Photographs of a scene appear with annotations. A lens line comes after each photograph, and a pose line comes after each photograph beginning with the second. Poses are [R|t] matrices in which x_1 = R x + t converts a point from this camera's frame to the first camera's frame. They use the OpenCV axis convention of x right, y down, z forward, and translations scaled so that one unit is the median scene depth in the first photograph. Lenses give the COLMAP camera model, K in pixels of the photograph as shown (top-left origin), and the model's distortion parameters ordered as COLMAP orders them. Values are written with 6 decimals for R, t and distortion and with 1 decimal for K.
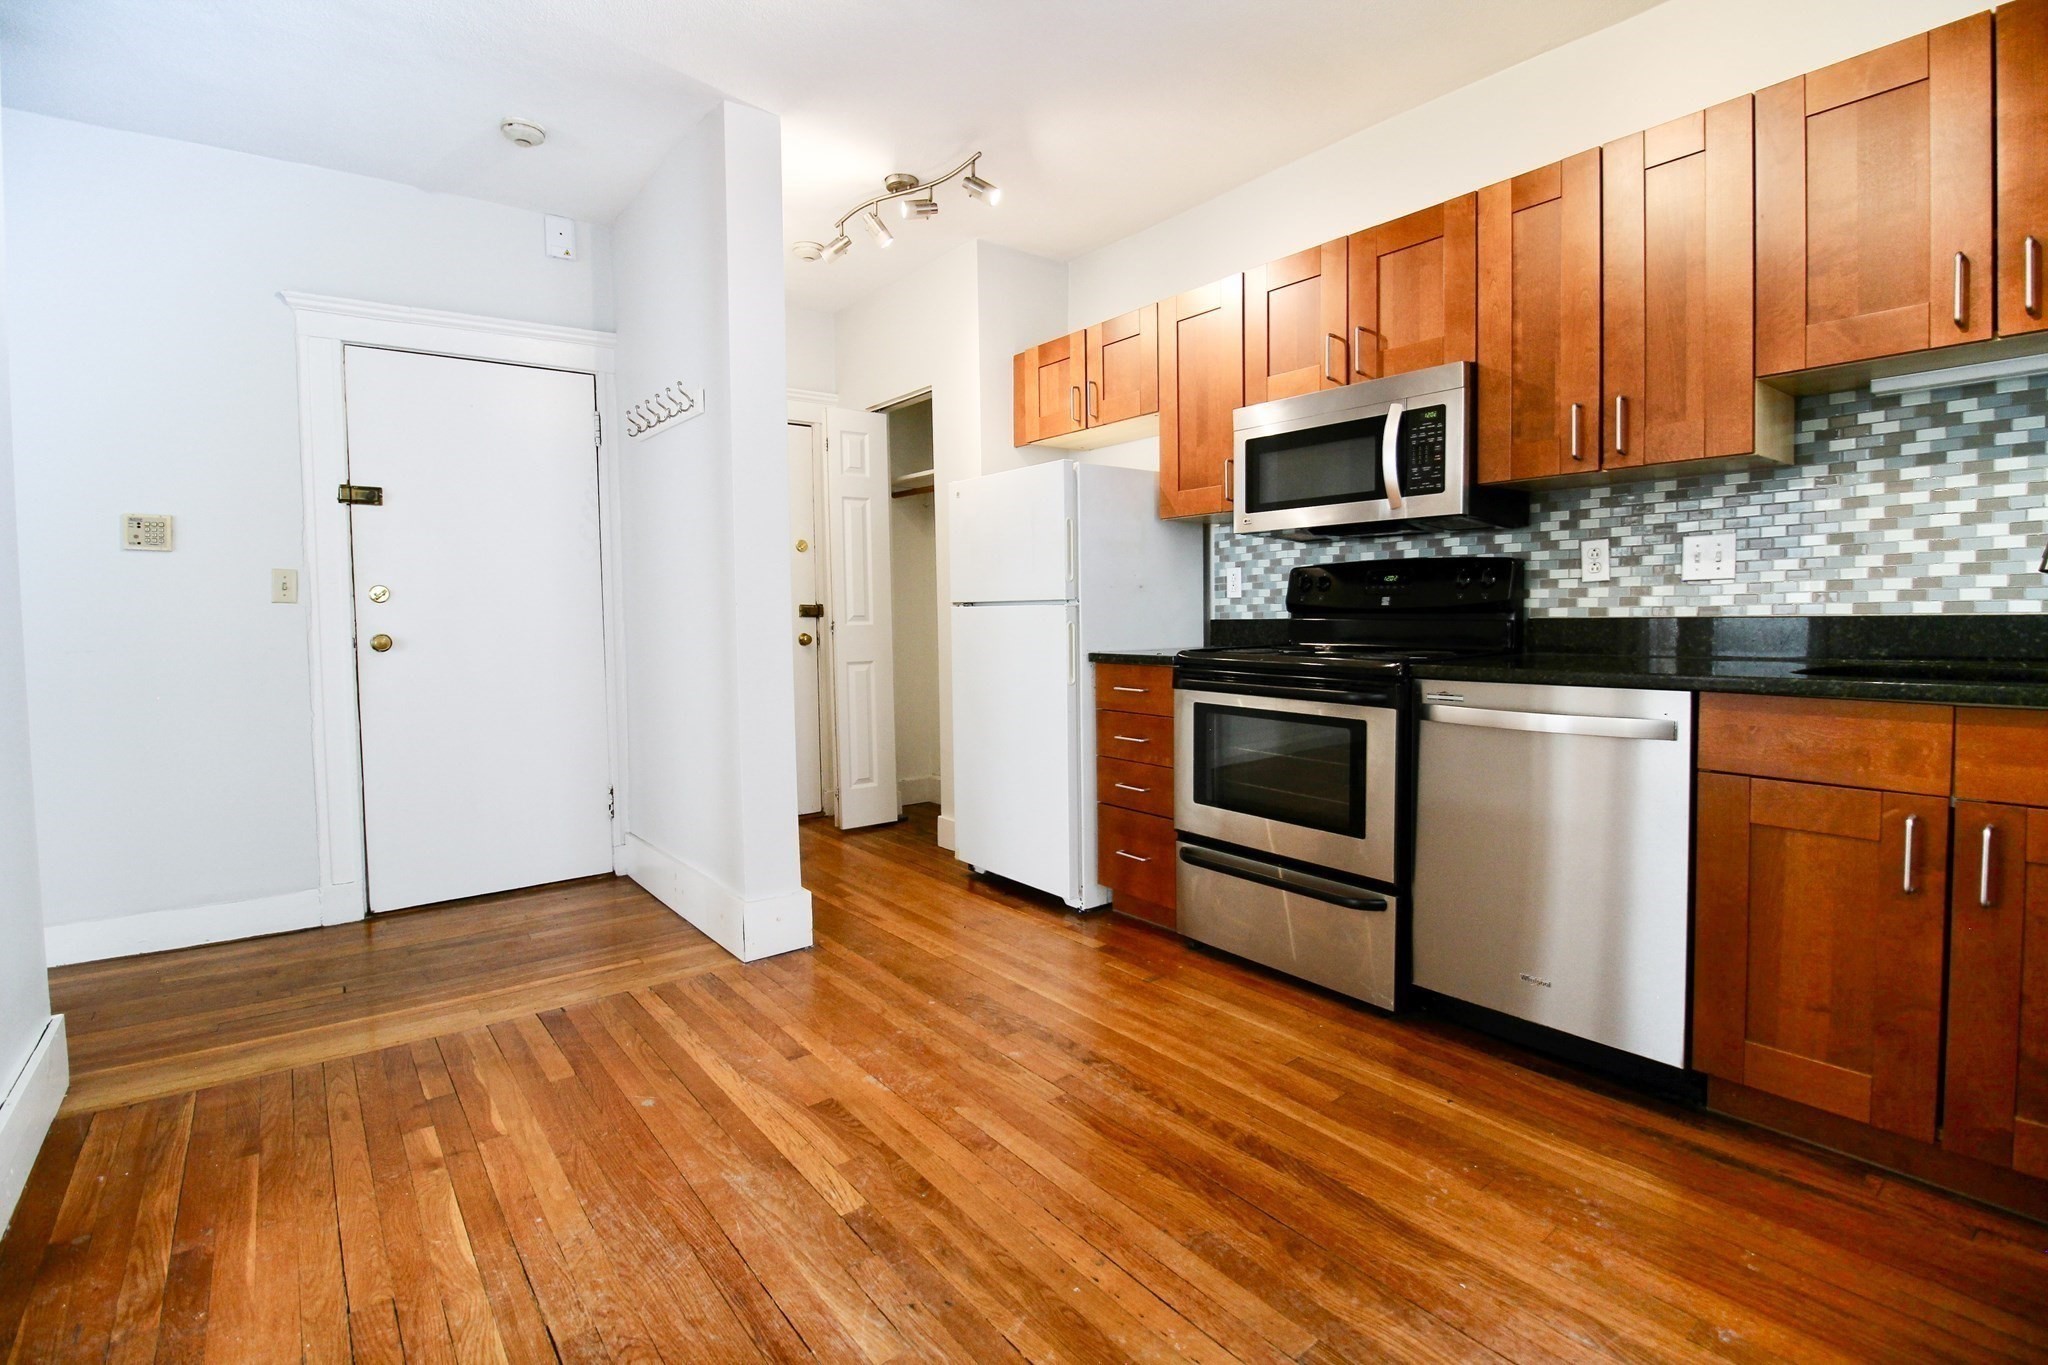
lens RADIAL K [[944.9, 0, 1041.1], [0, 944.9, 656.3], [0, 0, 1]] dist [-0.001821, -0.010983]
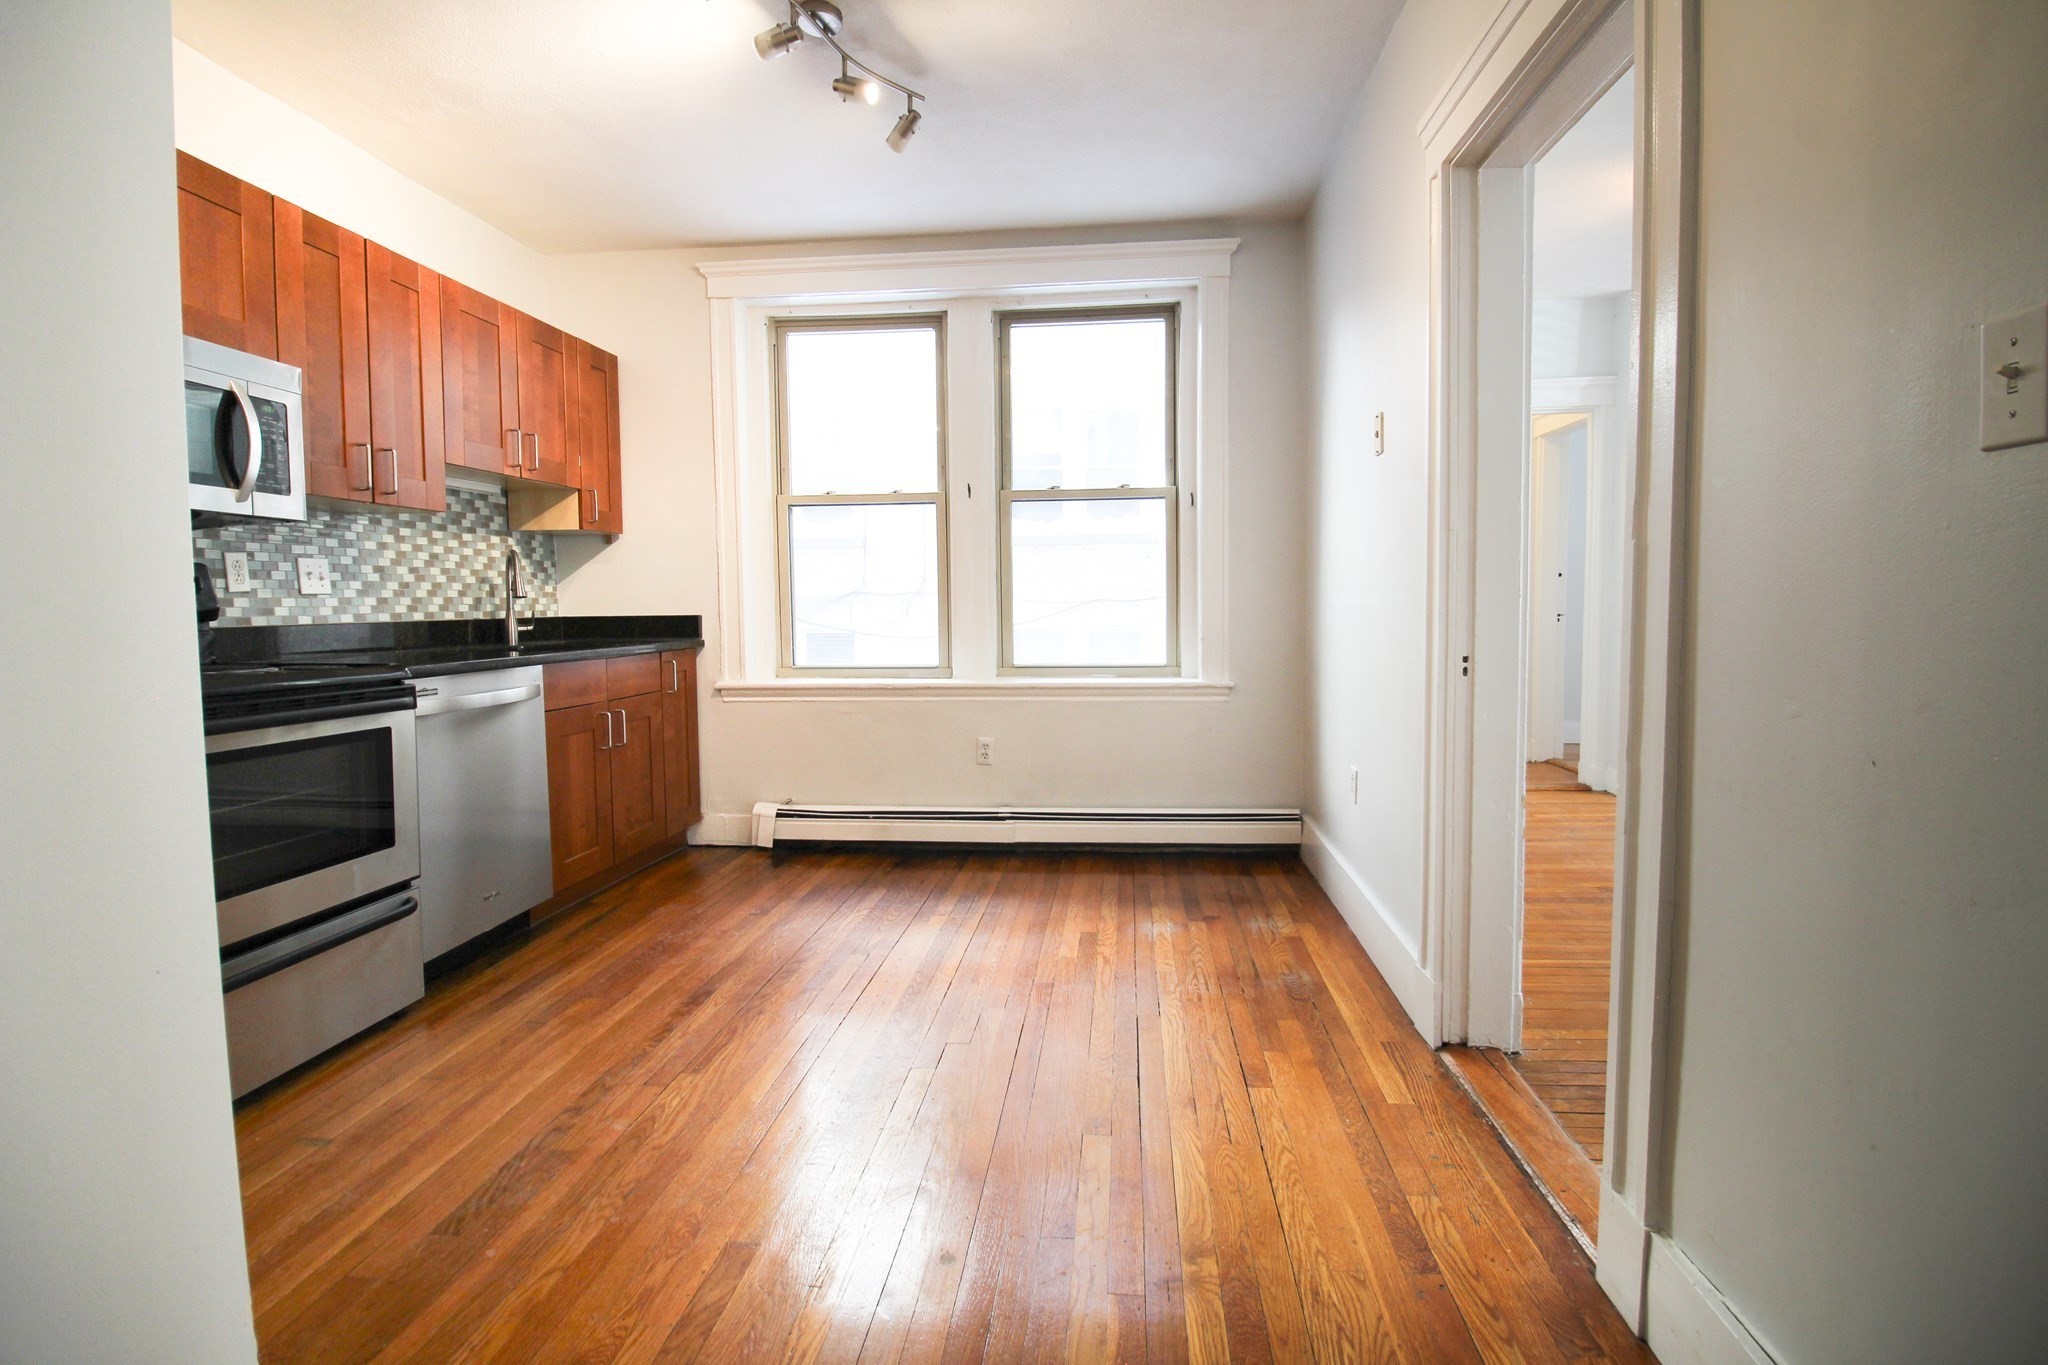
lens RADIAL K [[944.9, 0, 1043.5], [0, 944.9, 656.5], [0, 0, 1]] dist [-0.001821, -0.010983]
pose [[-0.723168, -0.018860, 0.690415, -0.756721], [0.050223, 0.995545, 0.079801, -0.045332], [-0.688844, 0.092385, -0.718999, 1.113031]]
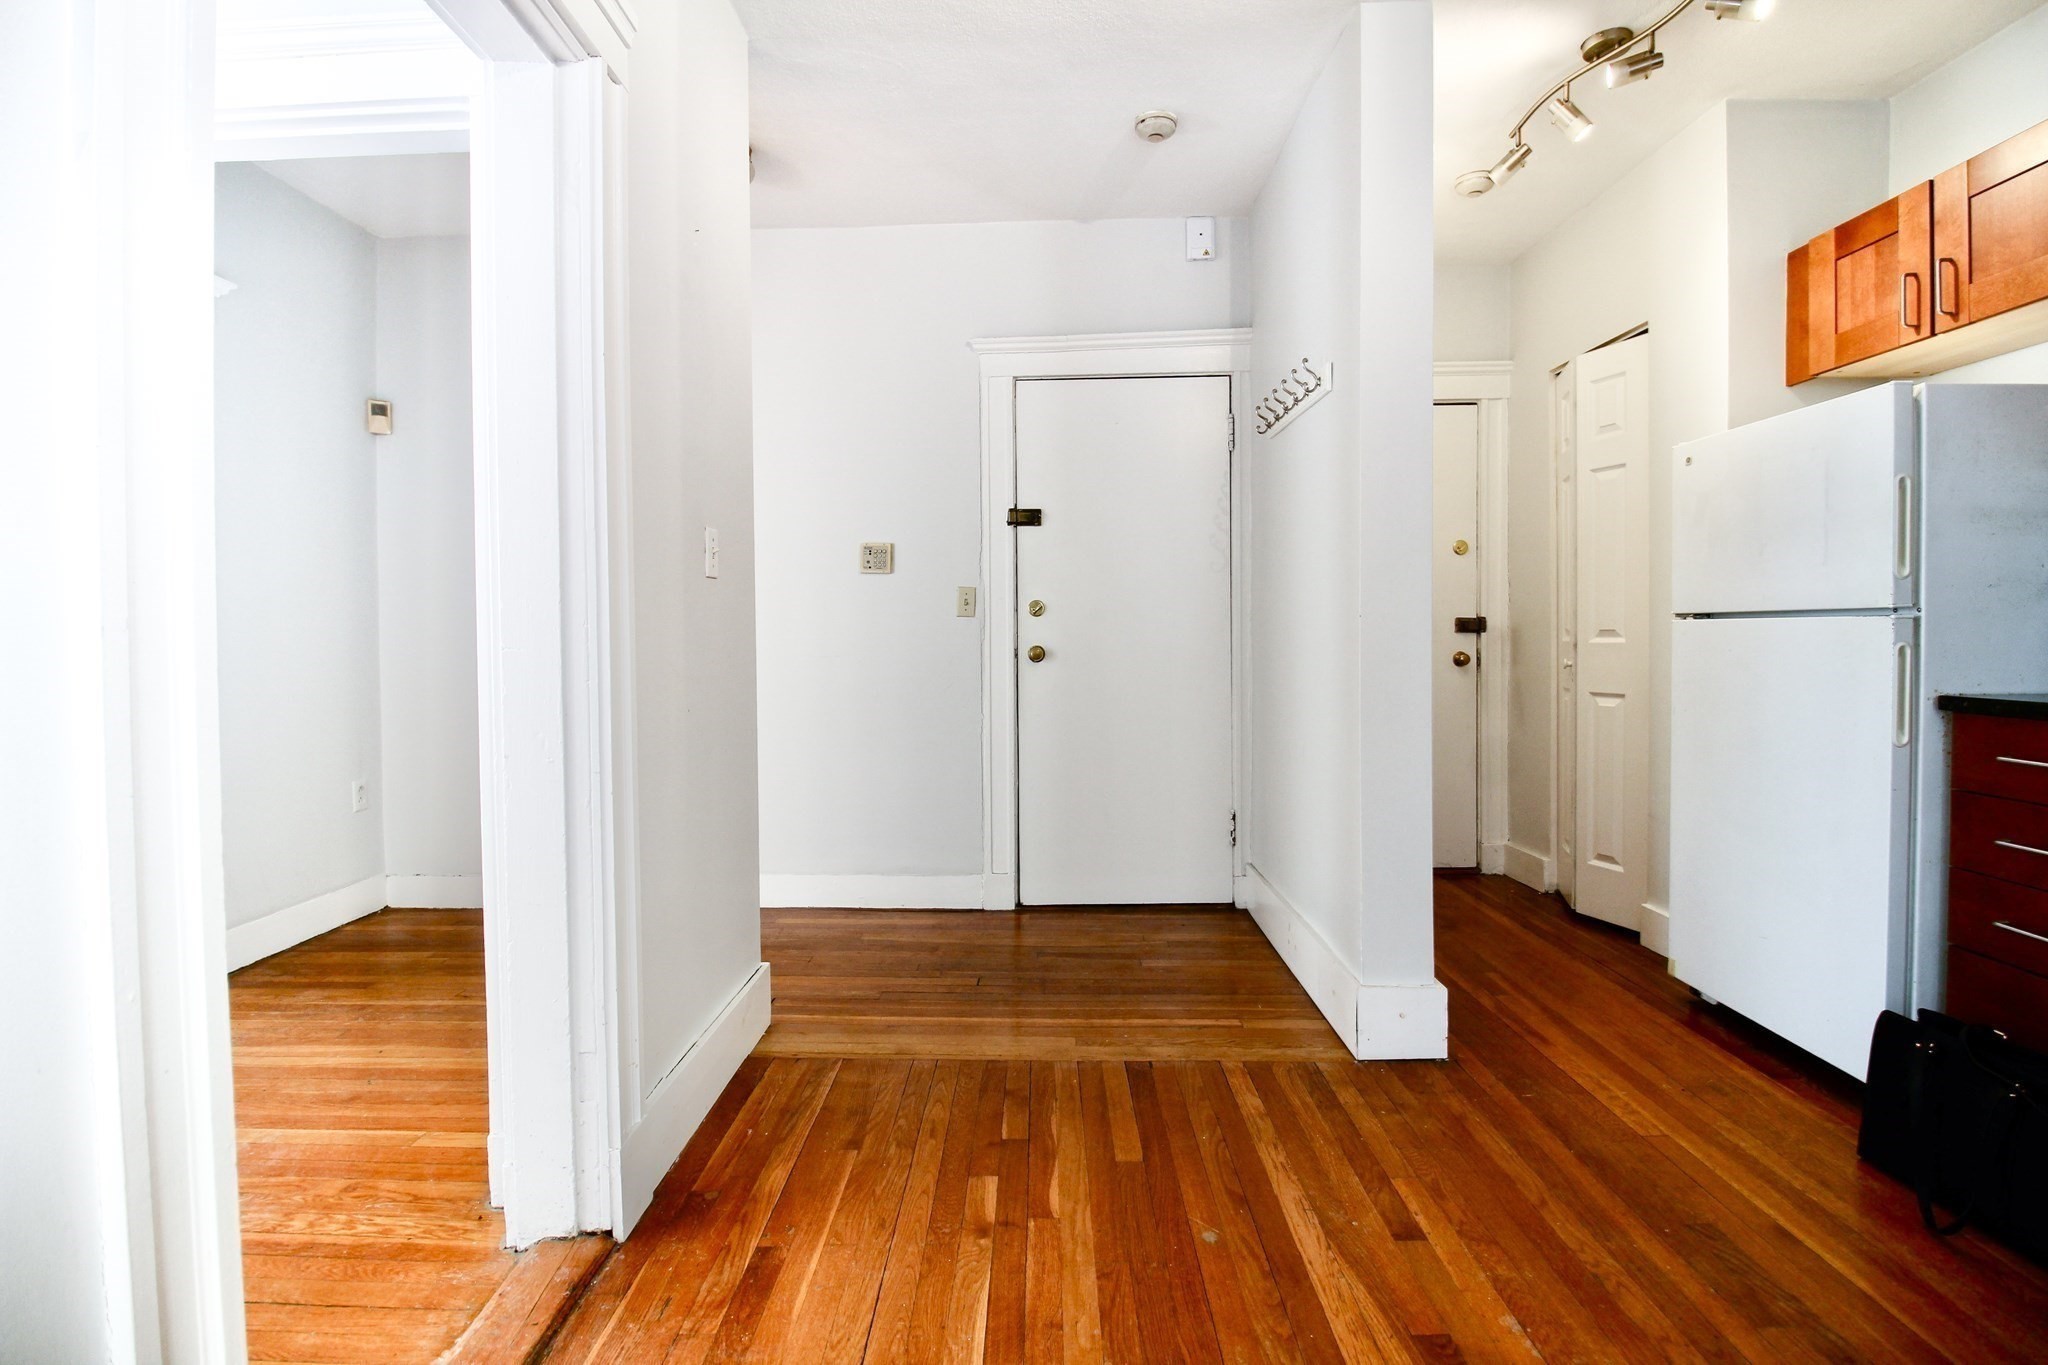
lens RADIAL K [[944.9, 0, 1042.8], [0, 944.9, 656.0], [0, 0, 1]] dist [-0.001821, -0.010983]
pose [[0.779278, 0.022219, -0.626284, -0.027969], [-0.031977, 0.999479, -0.004331, -0.009620], [0.625861, 0.023402, 0.779583, 0.211468]]
